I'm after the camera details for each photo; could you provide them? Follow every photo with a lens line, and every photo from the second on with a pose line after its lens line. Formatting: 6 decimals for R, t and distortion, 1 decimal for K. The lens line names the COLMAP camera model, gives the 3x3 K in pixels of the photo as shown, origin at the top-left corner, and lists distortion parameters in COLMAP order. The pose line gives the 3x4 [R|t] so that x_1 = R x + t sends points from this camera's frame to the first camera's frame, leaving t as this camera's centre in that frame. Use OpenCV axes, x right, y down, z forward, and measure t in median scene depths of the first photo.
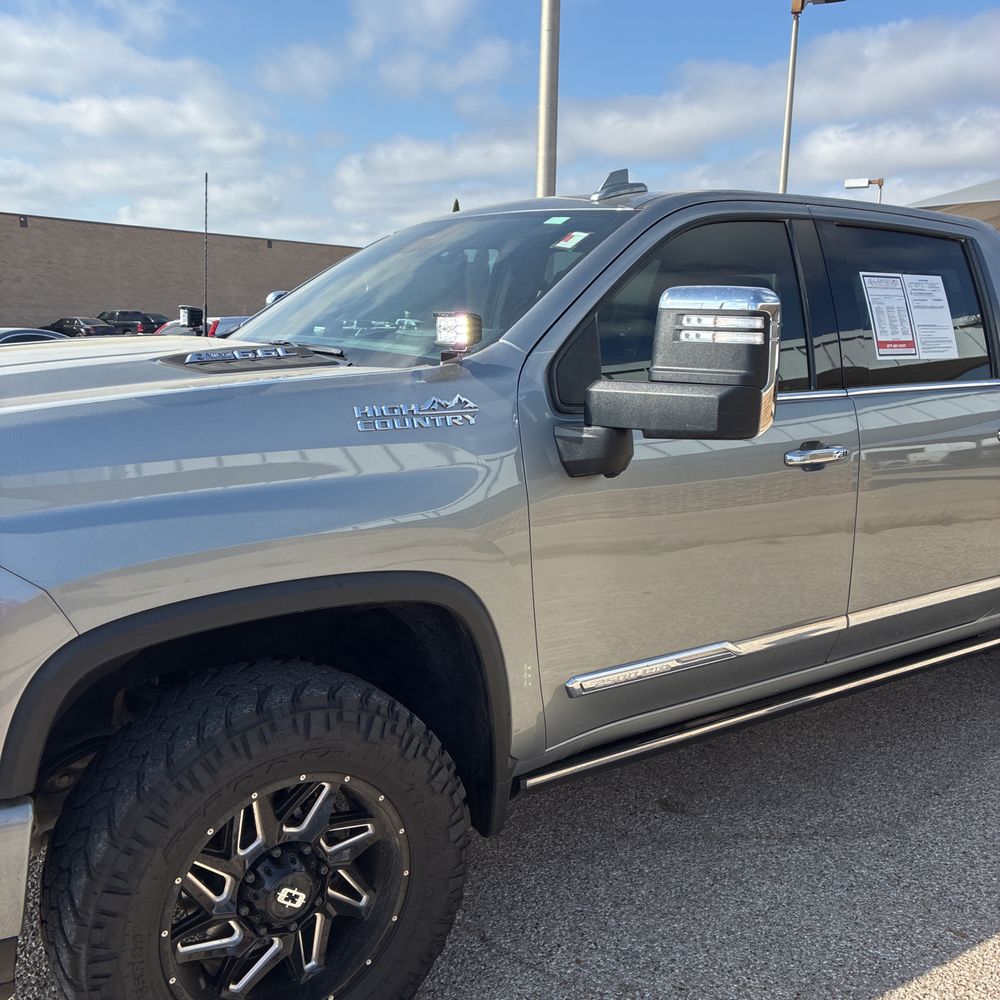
lens RADIAL K [[1006.2, 0, 498.5], [0, 1006.2, 522.1], [0, 0, 1]] dist [0.006805, -0.003599]
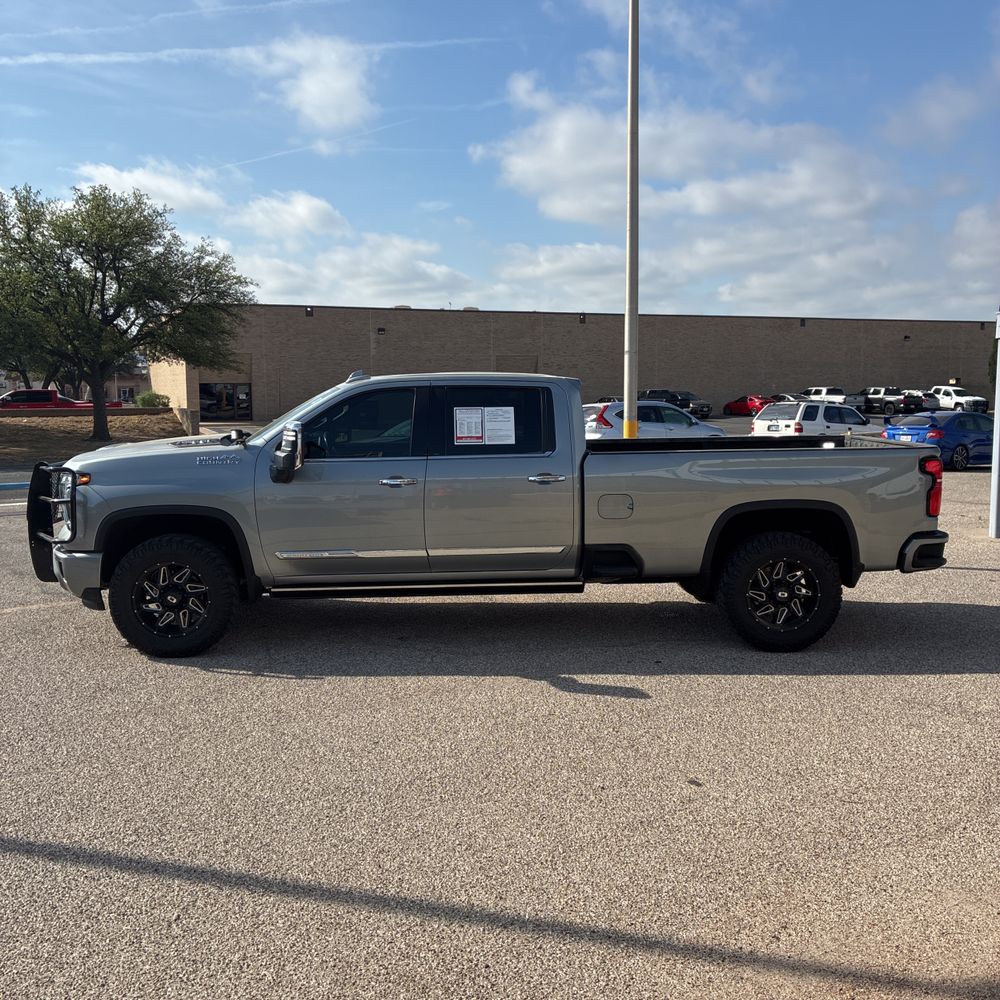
lens RADIAL K [[1021.9, 0, 500.0], [0, 1021.9, 500.0], [0, 0, 1]] dist [0.103404, 0.023747]
pose [[0.848809, 0.038020, -0.527330, 1.690461], [-0.087247, 0.993809, -0.068783, 0.120123], [0.521450, 0.104392, 0.846872, -0.933476]]
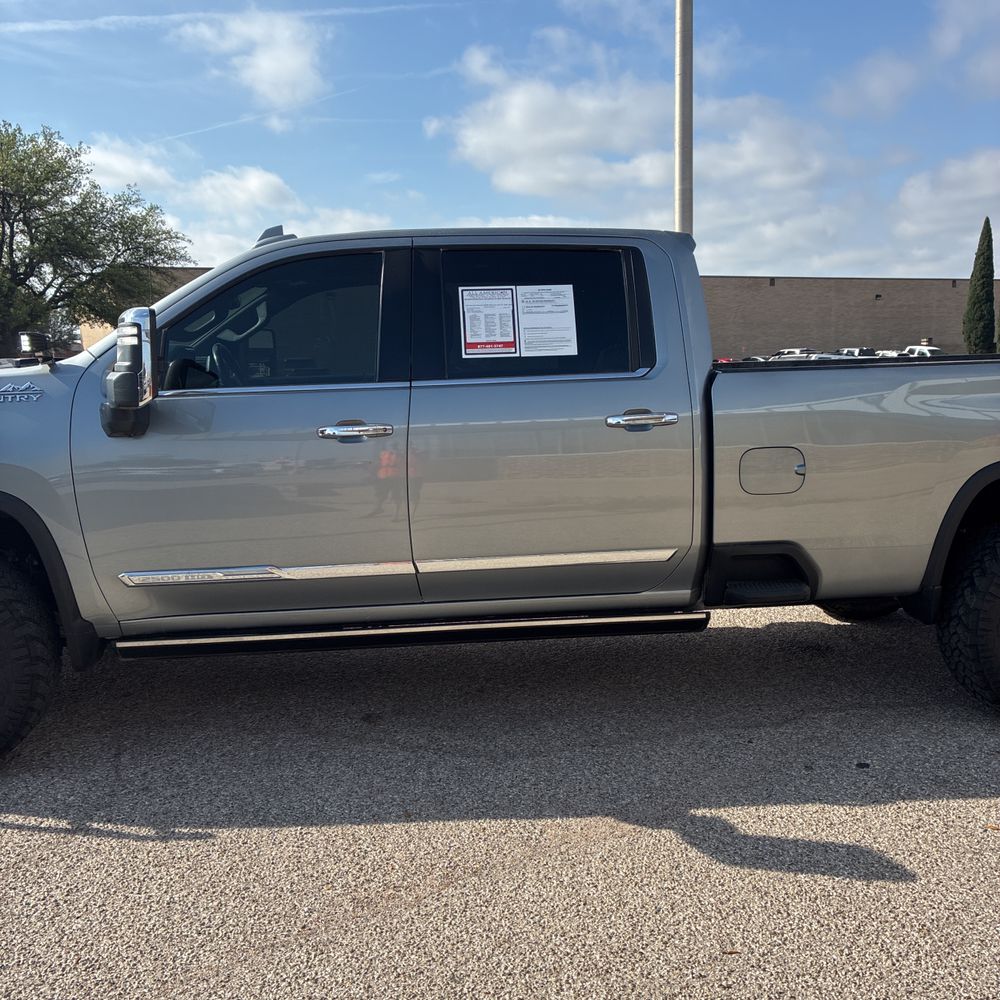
lens RADIAL K [[1031.0, 0, 495.9], [0, 1031.0, 510.3], [0, 0, 1]] dist [0.023340, -0.014570]
pose [[0.869026, 0.036520, -0.493417, 1.010854], [-0.062796, 0.997348, -0.036781, 0.065363], [0.490765, 0.062948, 0.869015, -0.054836]]
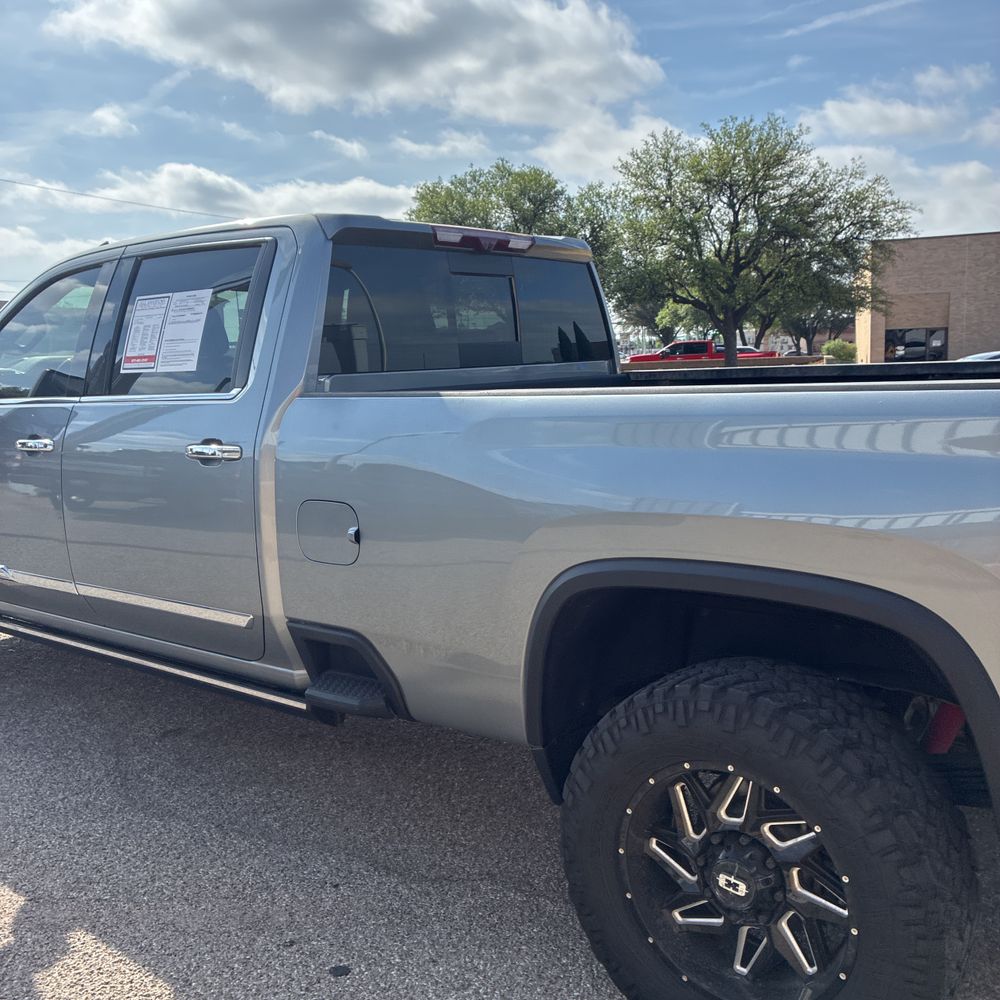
lens RADIAL K [[1023.9, 0, 497.8], [0, 1023.9, 495.5], [0, 0, 1]] dist [0.032668, -0.007212]
pose [[0.292709, 0.105495, -0.950364, 1.584087], [-0.155803, 0.985875, 0.061450, -0.158824], [0.943423, 0.130082, 0.305011, 1.040532]]
